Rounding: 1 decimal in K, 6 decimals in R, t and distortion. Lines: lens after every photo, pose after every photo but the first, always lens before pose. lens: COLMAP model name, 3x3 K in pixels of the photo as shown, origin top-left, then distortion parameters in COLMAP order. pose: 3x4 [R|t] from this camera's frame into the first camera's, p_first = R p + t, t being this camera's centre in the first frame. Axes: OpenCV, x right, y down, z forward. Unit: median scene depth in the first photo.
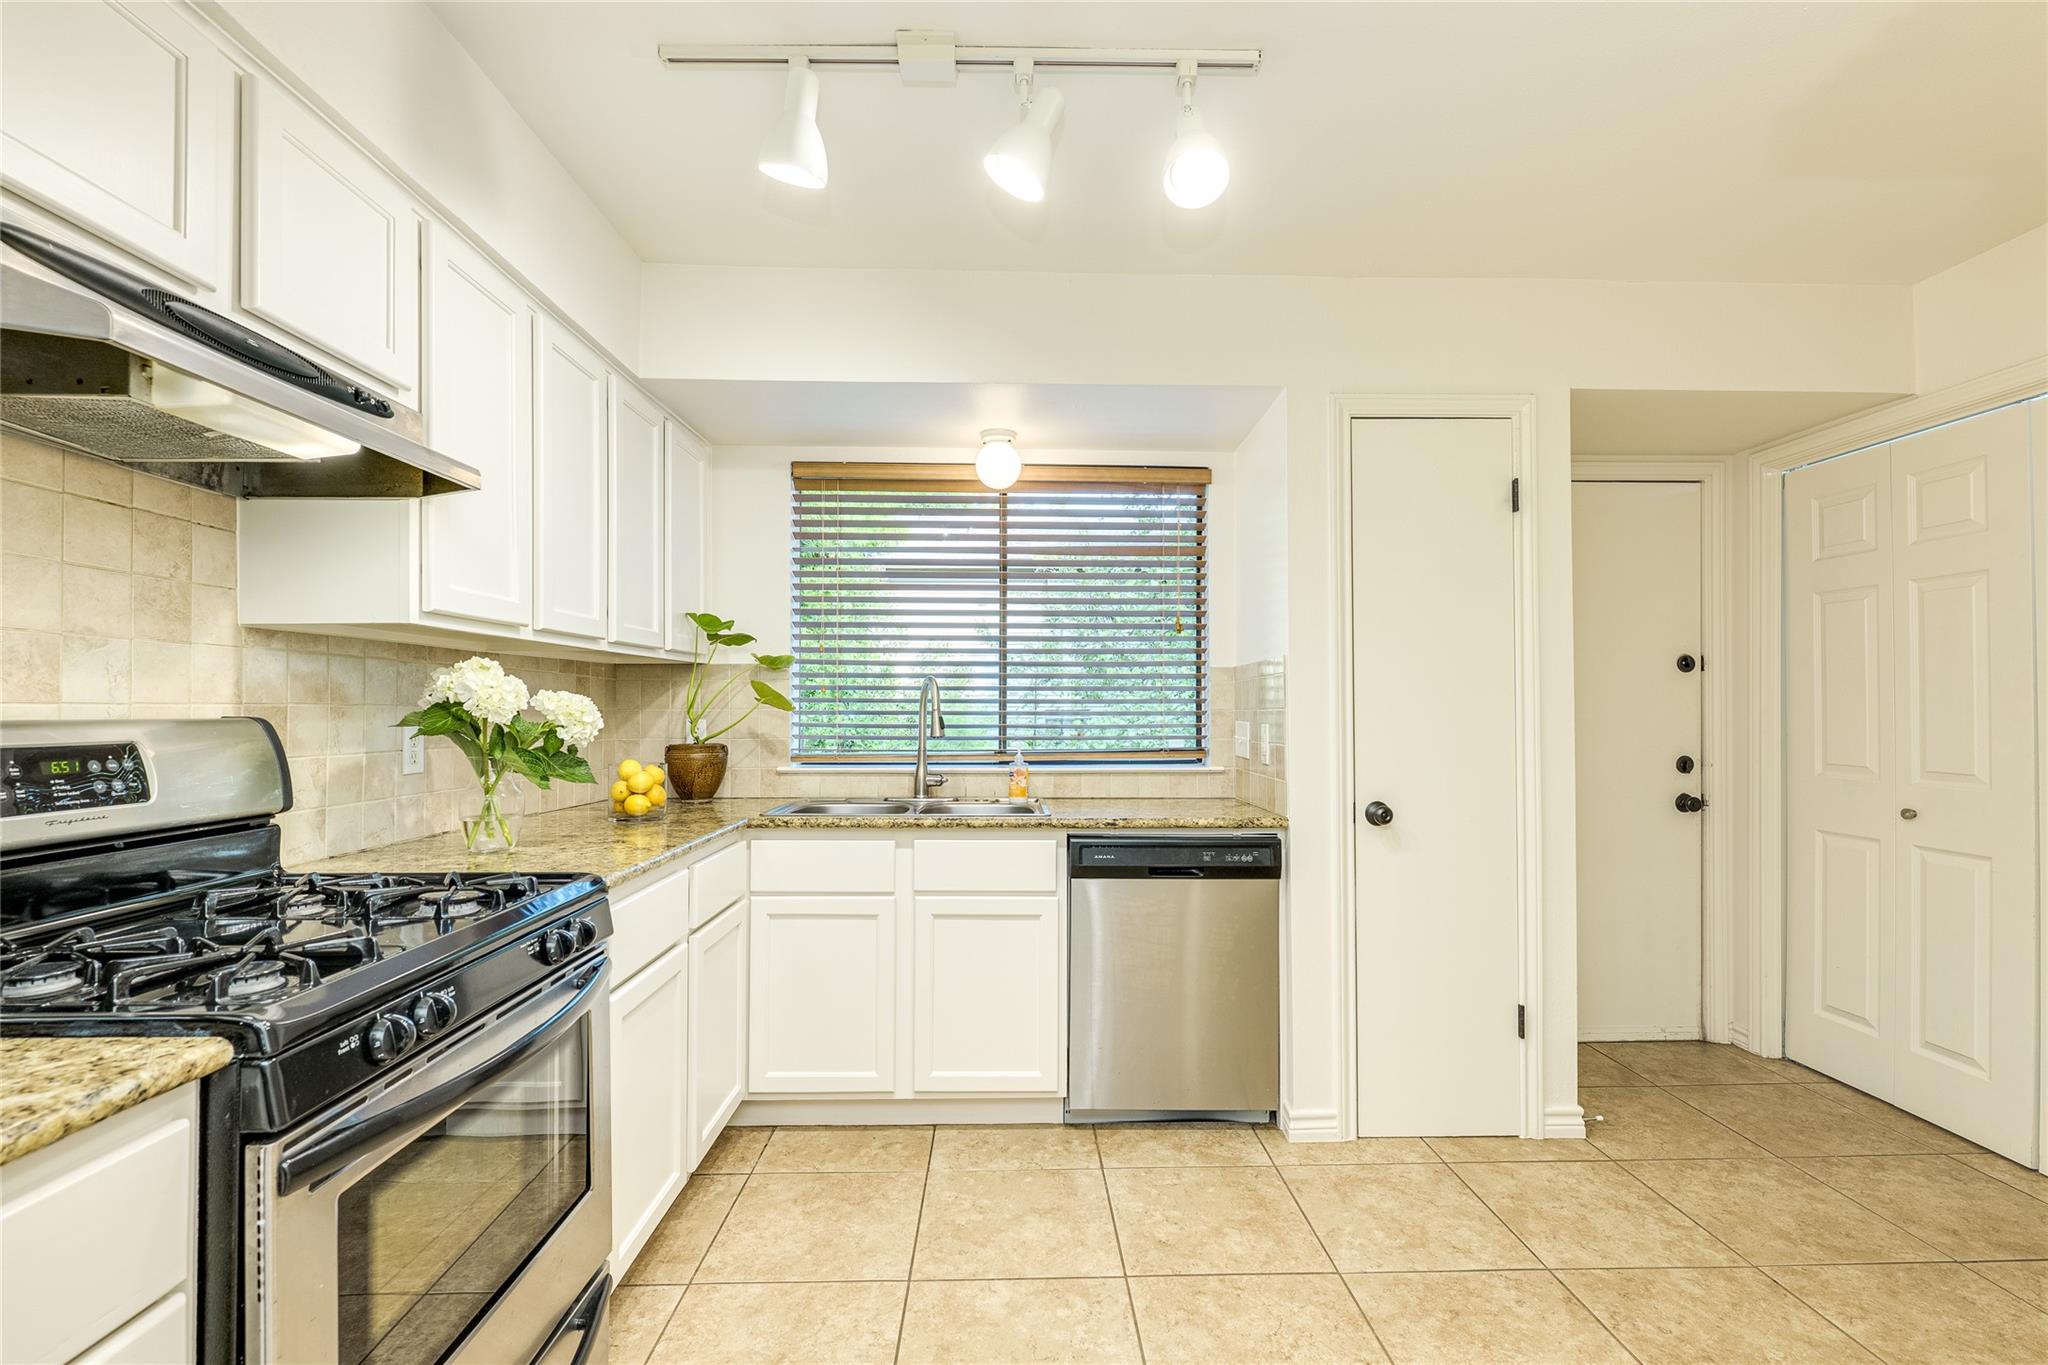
lens RADIAL K [[926.5, 0, 1028.3], [0, 926.5, 695.0], [0, 0, 1]] dist [-0.000206, -0.000008]
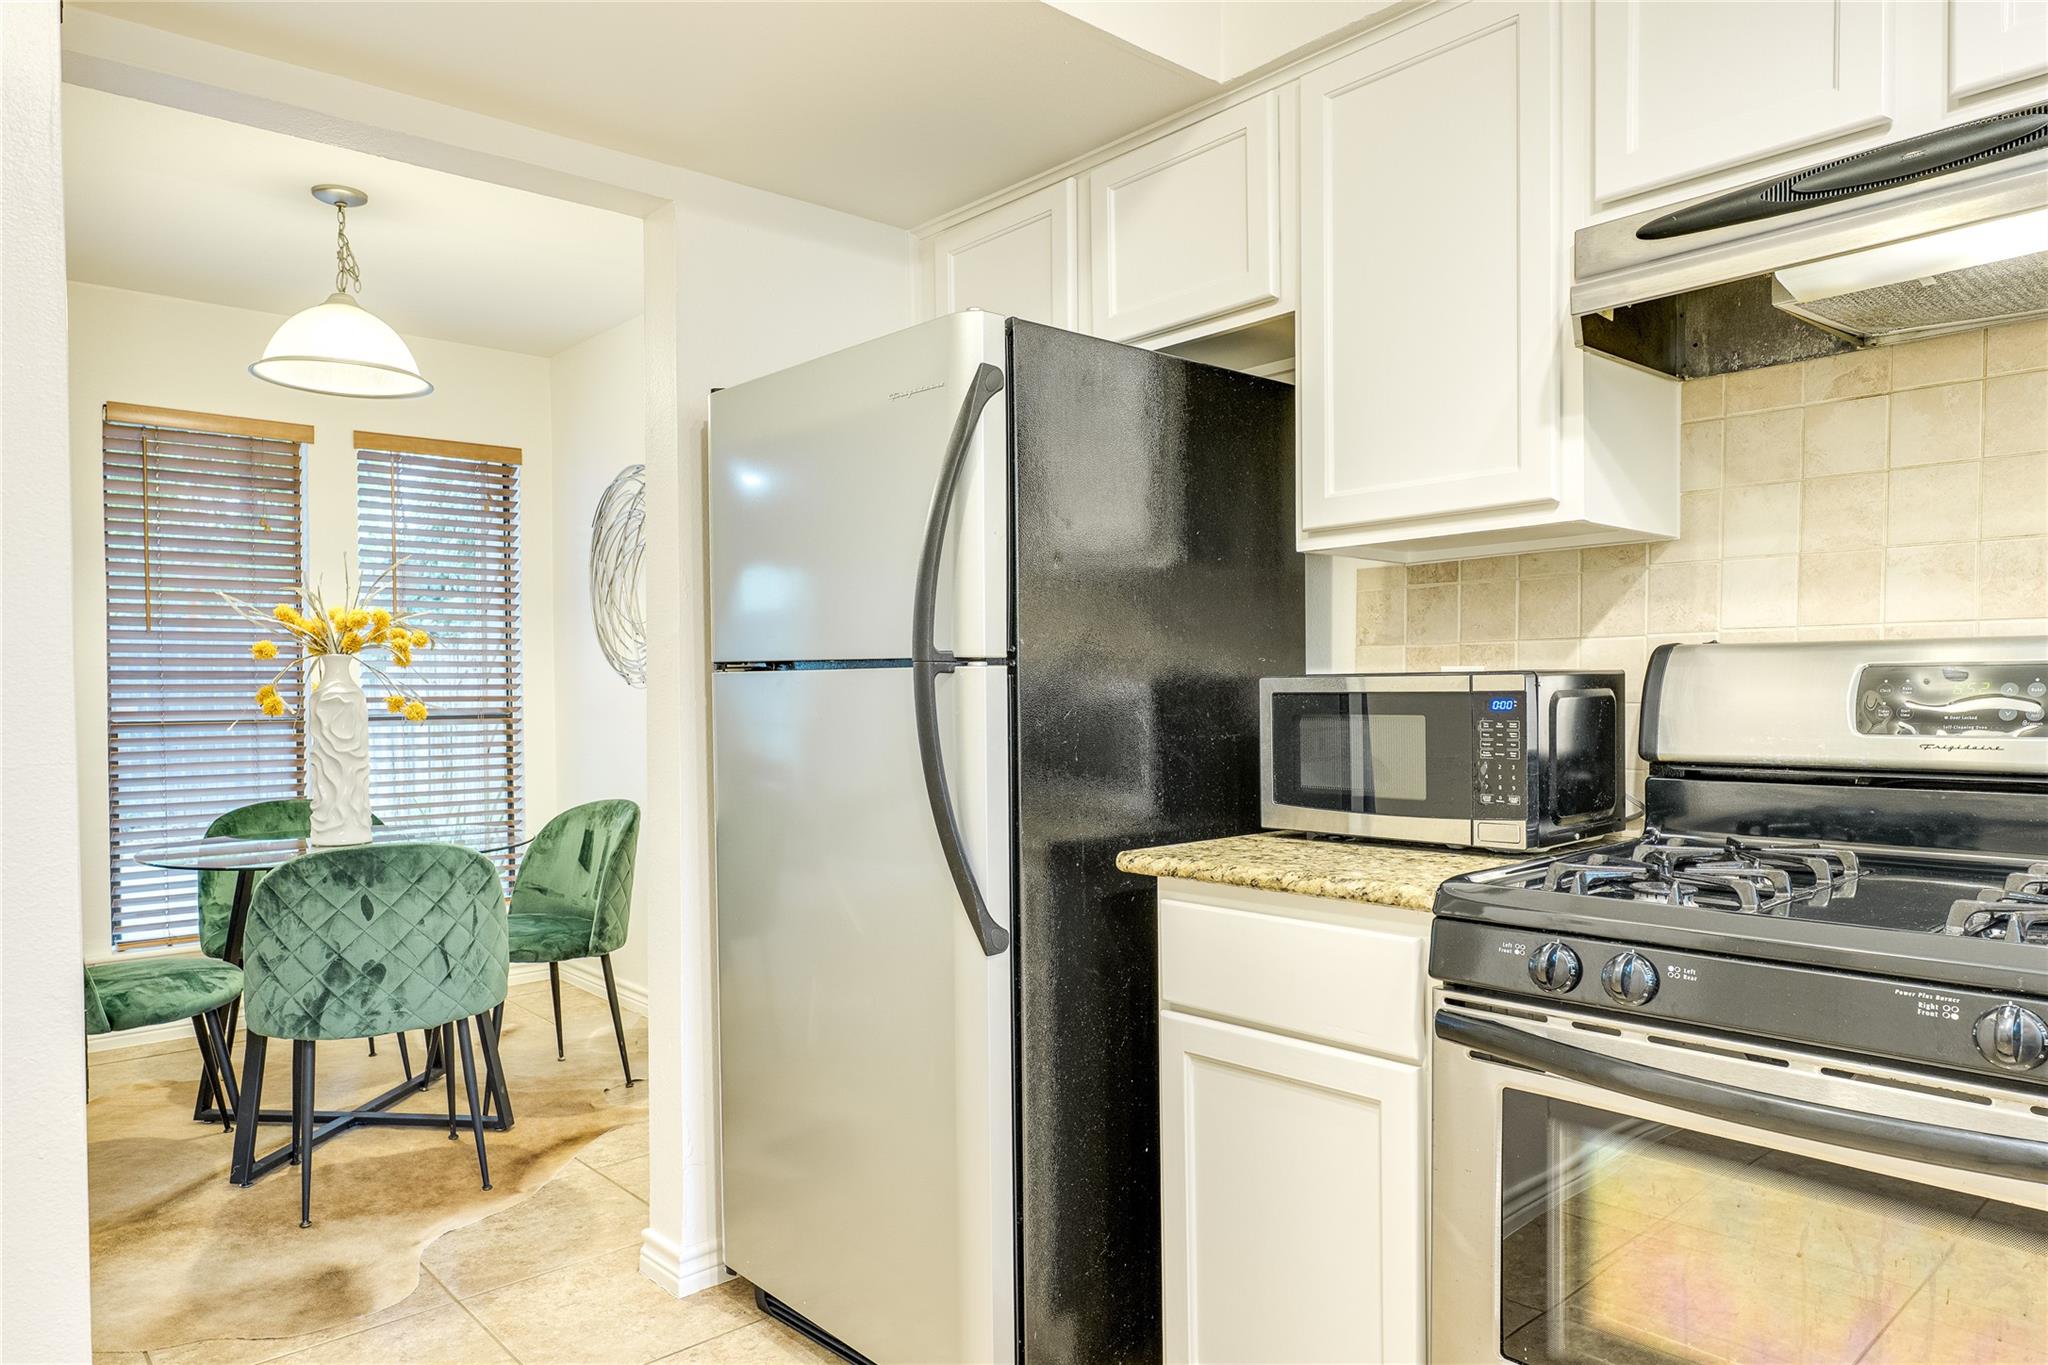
lens RADIAL K [[1319.6, 0, 1033.5], [0, 1319.6, 710.8], [0, 0, 1]] dist [0.003661, 0.001576]
pose [[-0.767543, 0.014402, -0.640836, 0.264335], [0.017216, 0.999850, 0.001851, 0.044398], [0.640766, -0.009612, -0.767676, 0.770054]]
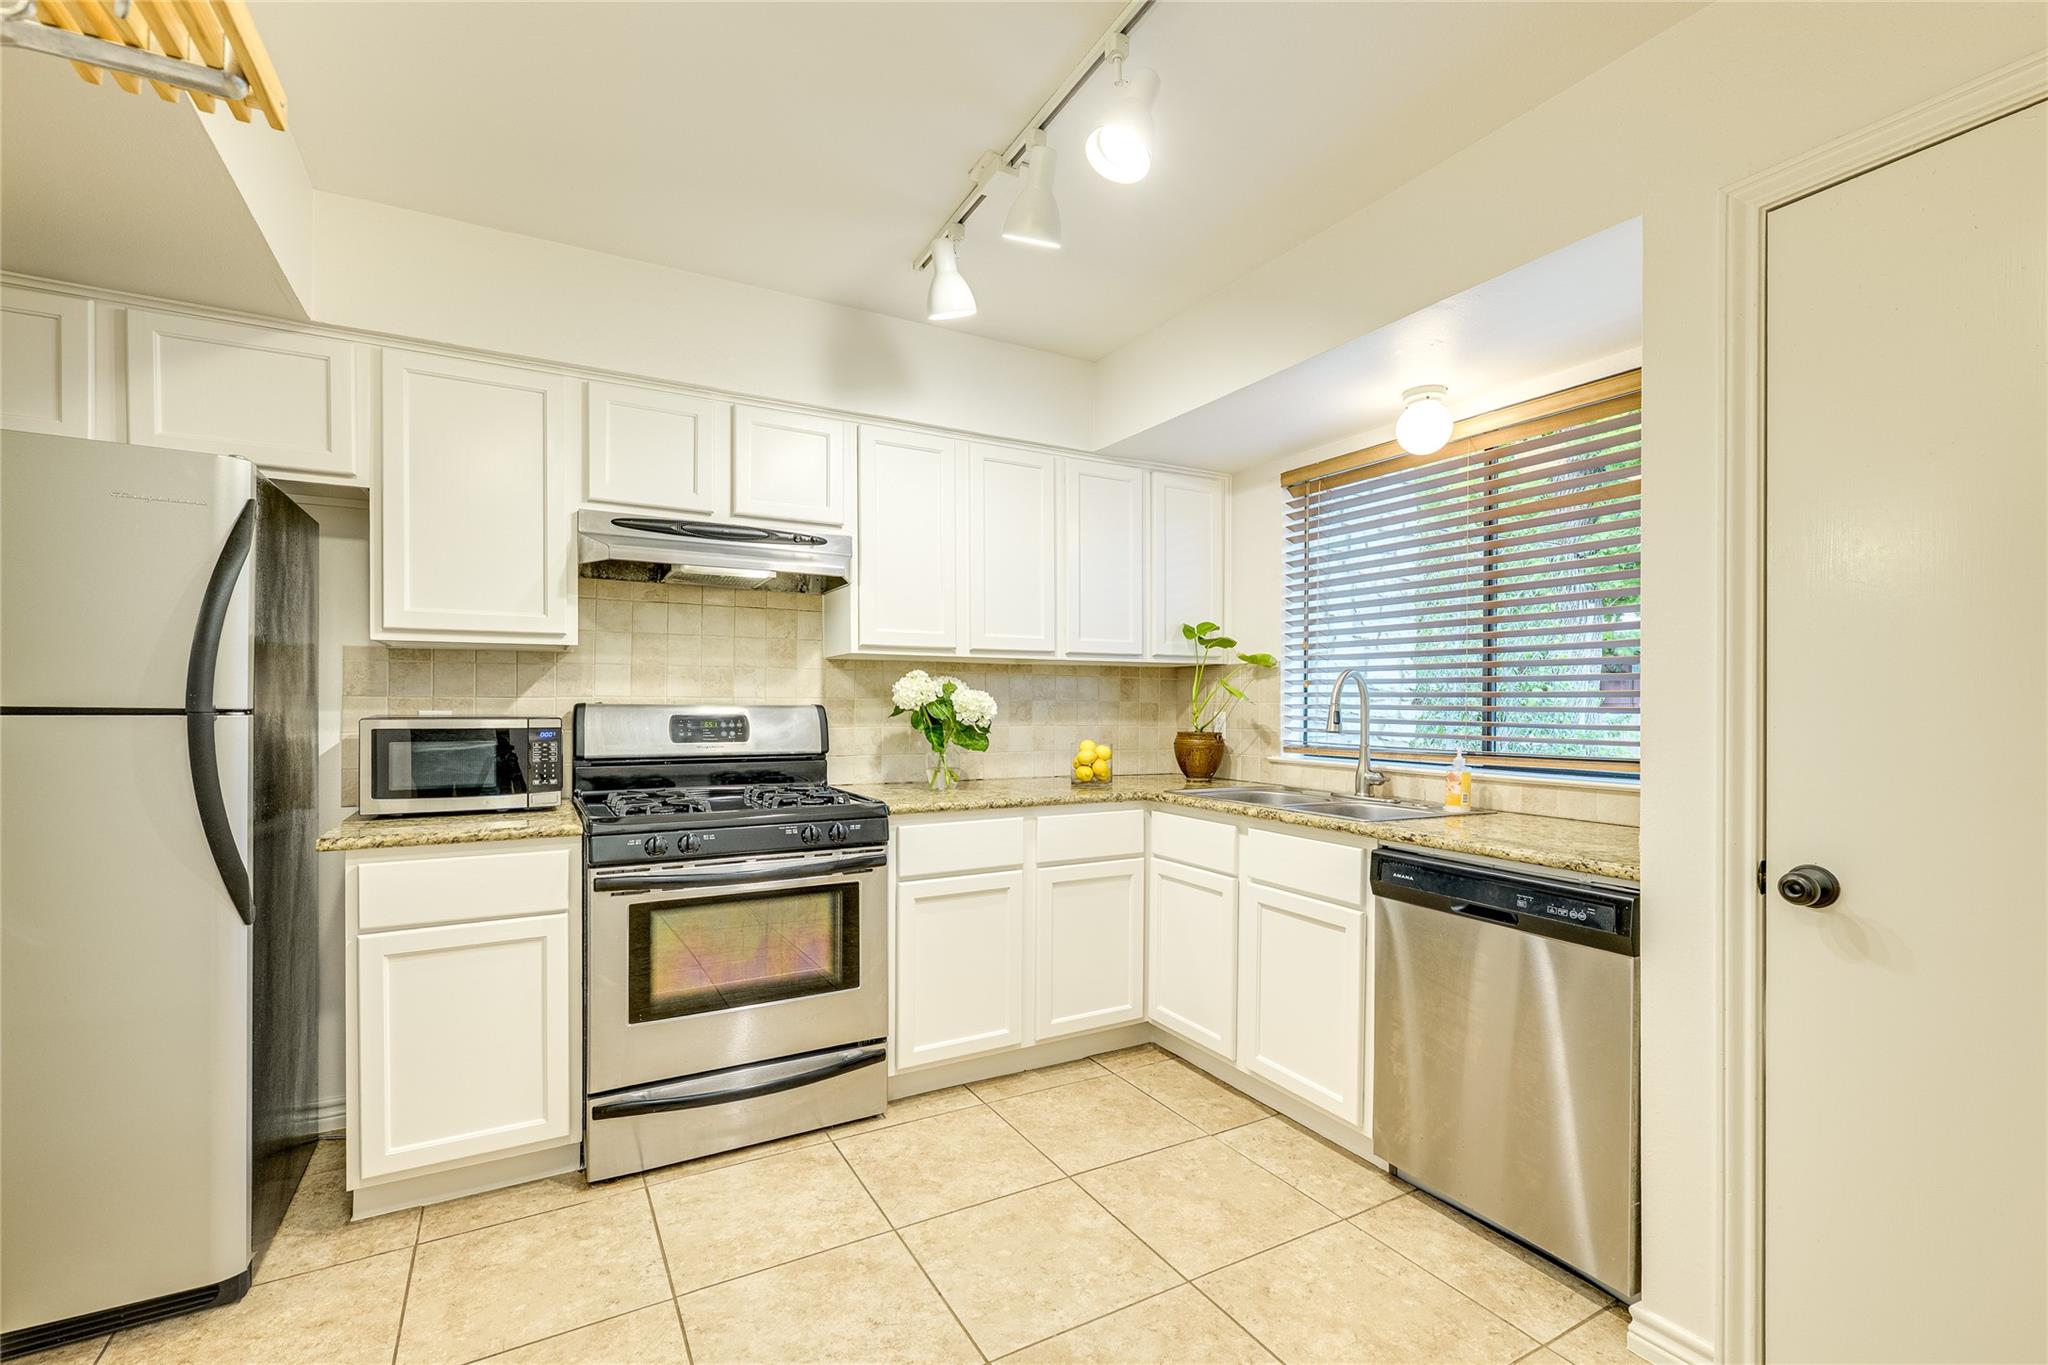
lens RADIAL K [[887.2, 0, 1023.6], [0, 887.2, 707.2], [0, 0, 1]] dist [0.000569, 0.000192]
pose [[0.459117, 0.006049, -0.888355, 0.741978], [0.009084, 0.999893, 0.011504, 0.007912], [0.888329, -0.013352, 0.459013, 0.367353]]
